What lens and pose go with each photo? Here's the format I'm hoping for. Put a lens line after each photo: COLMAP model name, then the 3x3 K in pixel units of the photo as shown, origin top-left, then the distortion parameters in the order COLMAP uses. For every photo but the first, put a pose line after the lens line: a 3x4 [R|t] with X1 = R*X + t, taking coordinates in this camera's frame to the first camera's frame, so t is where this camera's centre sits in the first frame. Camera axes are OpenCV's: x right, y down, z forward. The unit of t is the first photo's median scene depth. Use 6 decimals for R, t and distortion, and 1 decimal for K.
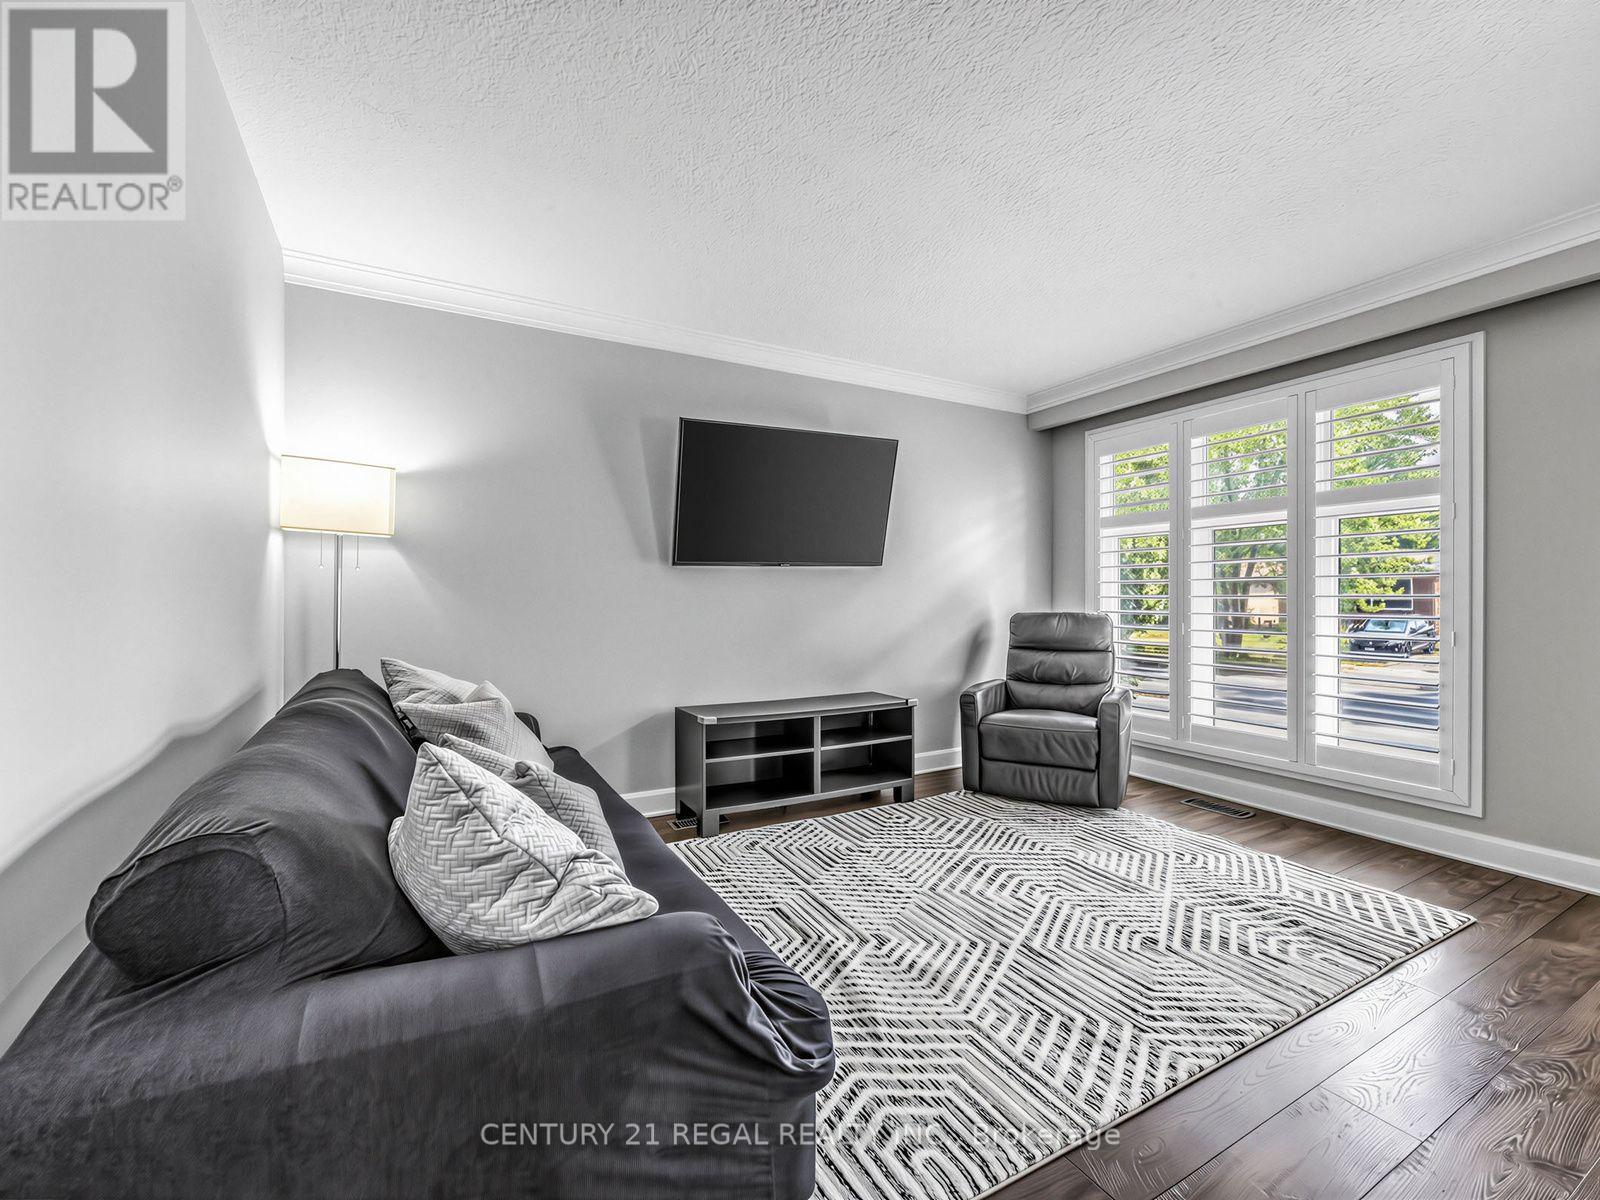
lens RADIAL K [[691.3, 0, 801.9], [0, 691.3, 597.5], [0, 0, 1]] dist [-0.003560, -0.001232]
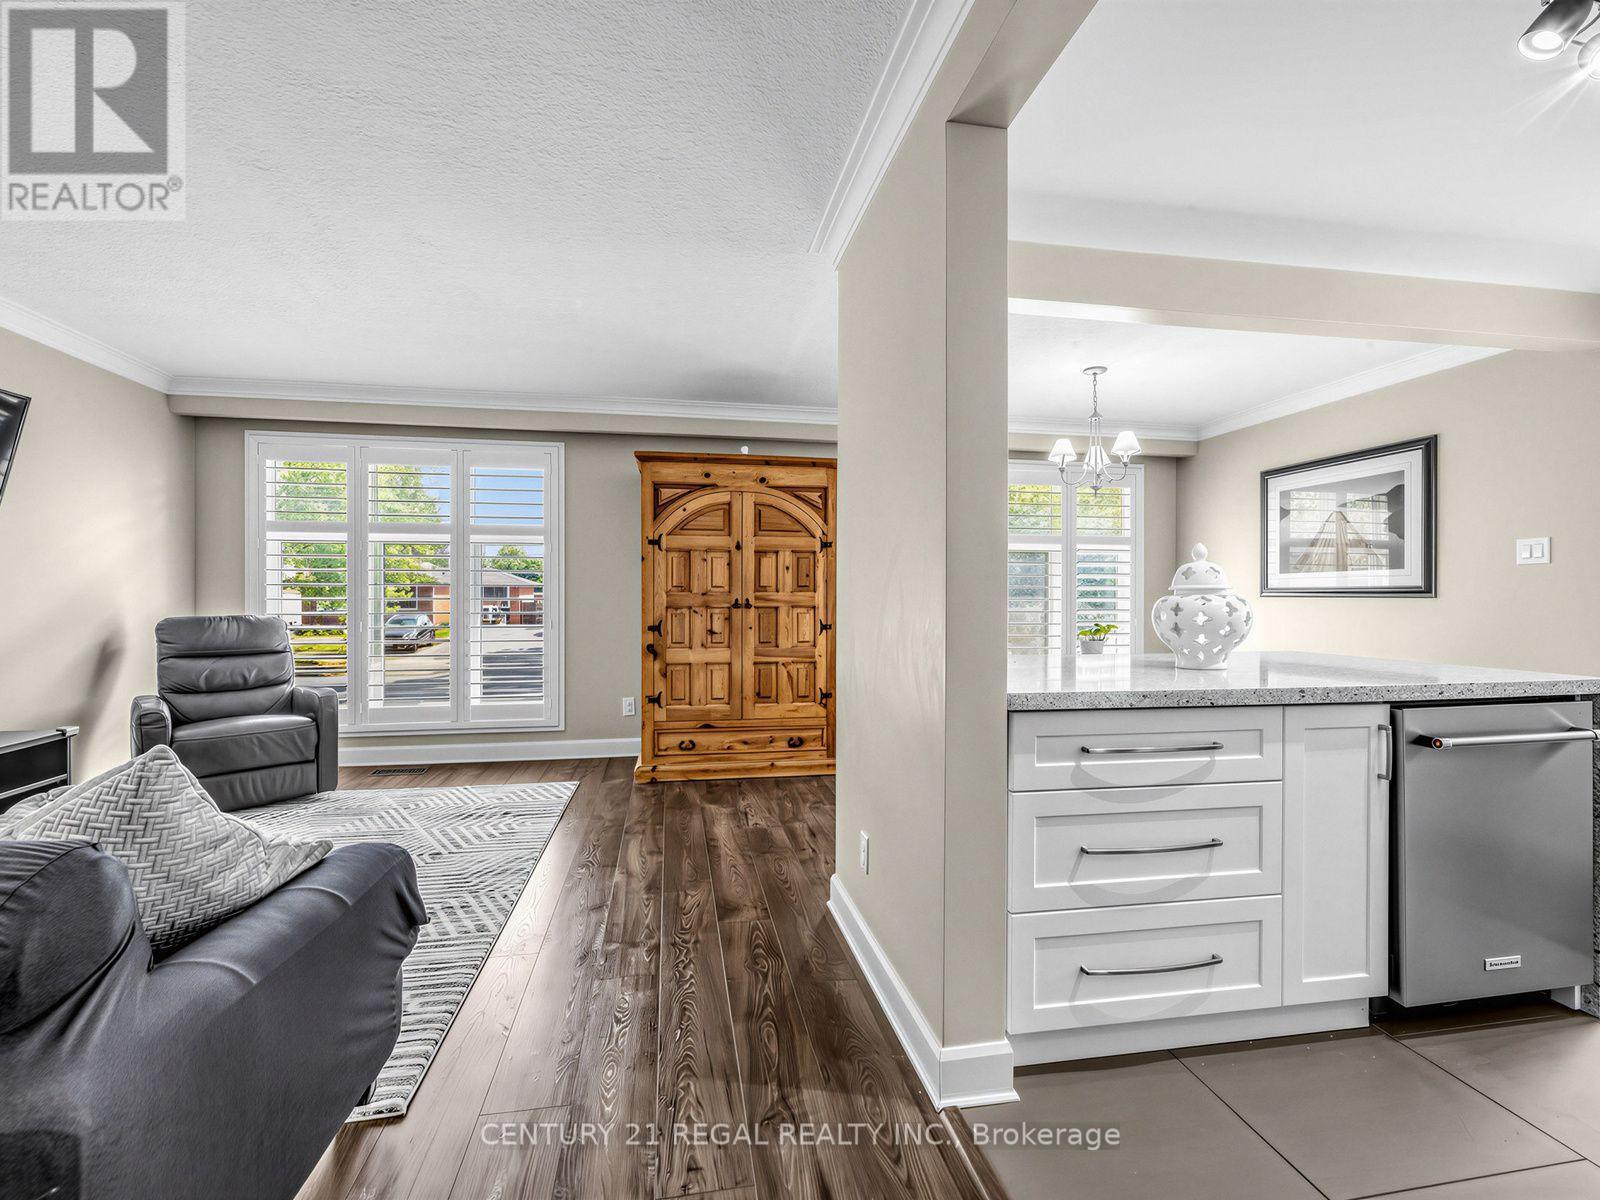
lens RADIAL K [[691.3, 0, 816.7], [0, 691.3, 596.7], [0, 0, 1]] dist [-0.003560, -0.001232]
pose [[0.293417, 0.001105, 0.955984, -0.354041], [0.003577, 0.999991, -0.002254, -0.000492], [-0.955978, 0.004081, 0.293410, -0.068950]]
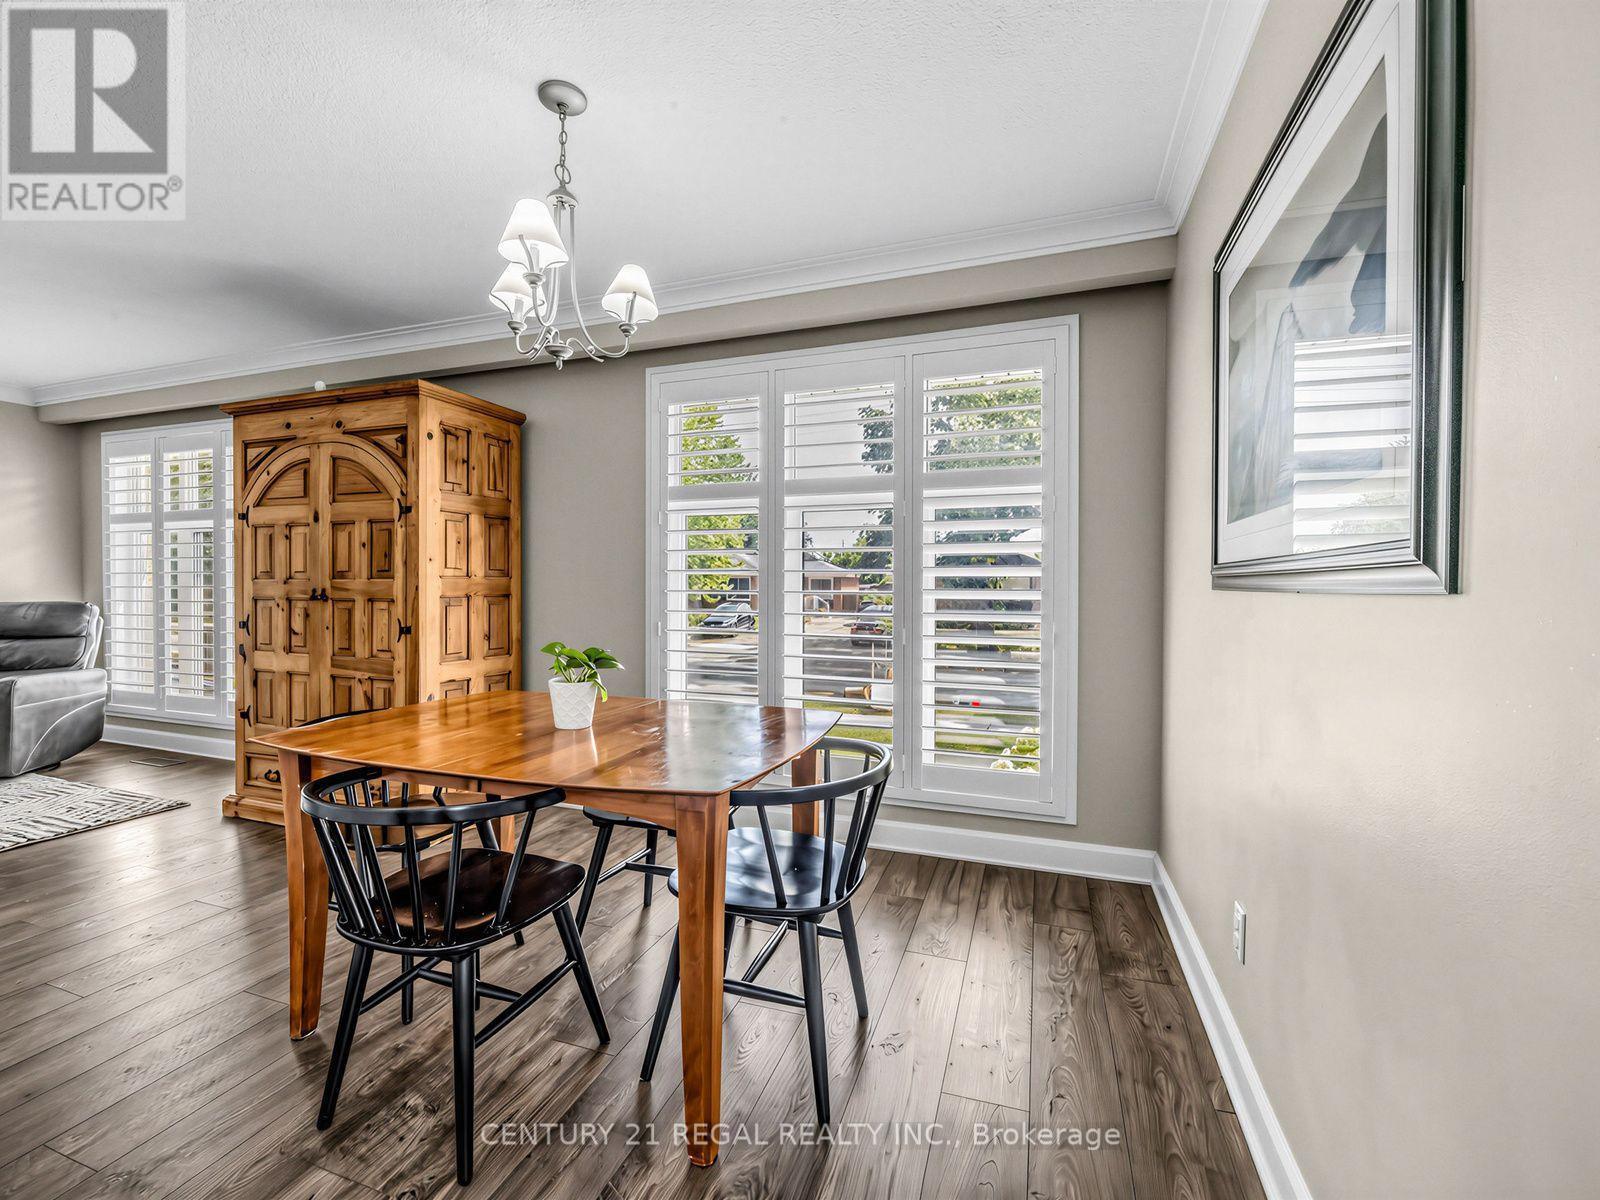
lens RADIAL K [[738.6, 0, 792.3], [0, 738.6, 588.3], [0, 0, 1]] dist [-0.004350, -0.000463]
pose [[0.751628, 0.006540, 0.659554, 0.589943], [-0.004773, 0.999979, -0.004475, 0.001218], [-0.659570, 0.000215, 0.751643, -0.704798]]
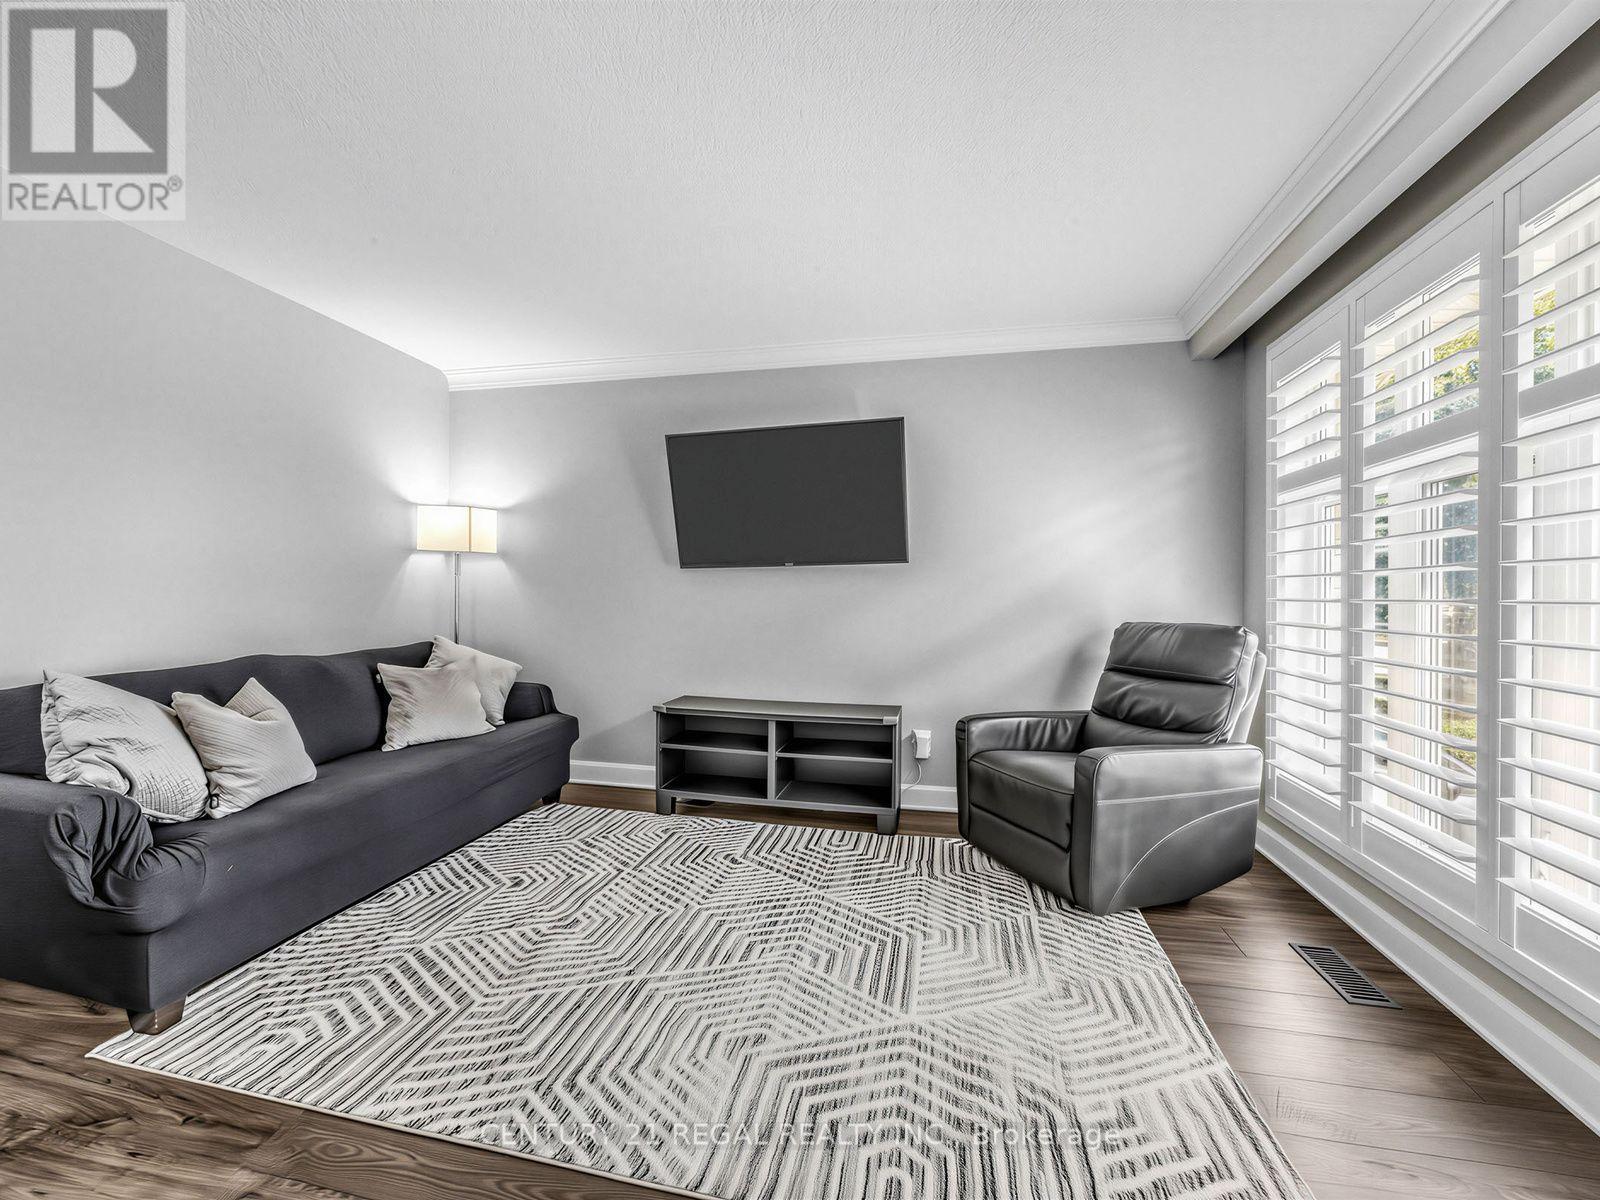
lens RADIAL K [[691.3, 0, 782.8], [0, 691.3, 599.8], [0, 0, 1]] dist [-0.003560, -0.001232]
pose [[0.736702, 0.007931, -0.676171, 0.650872], [-0.009966, 0.999950, 0.000872, 0.002223], [0.676144, 0.006096, 0.736744, 0.278805]]
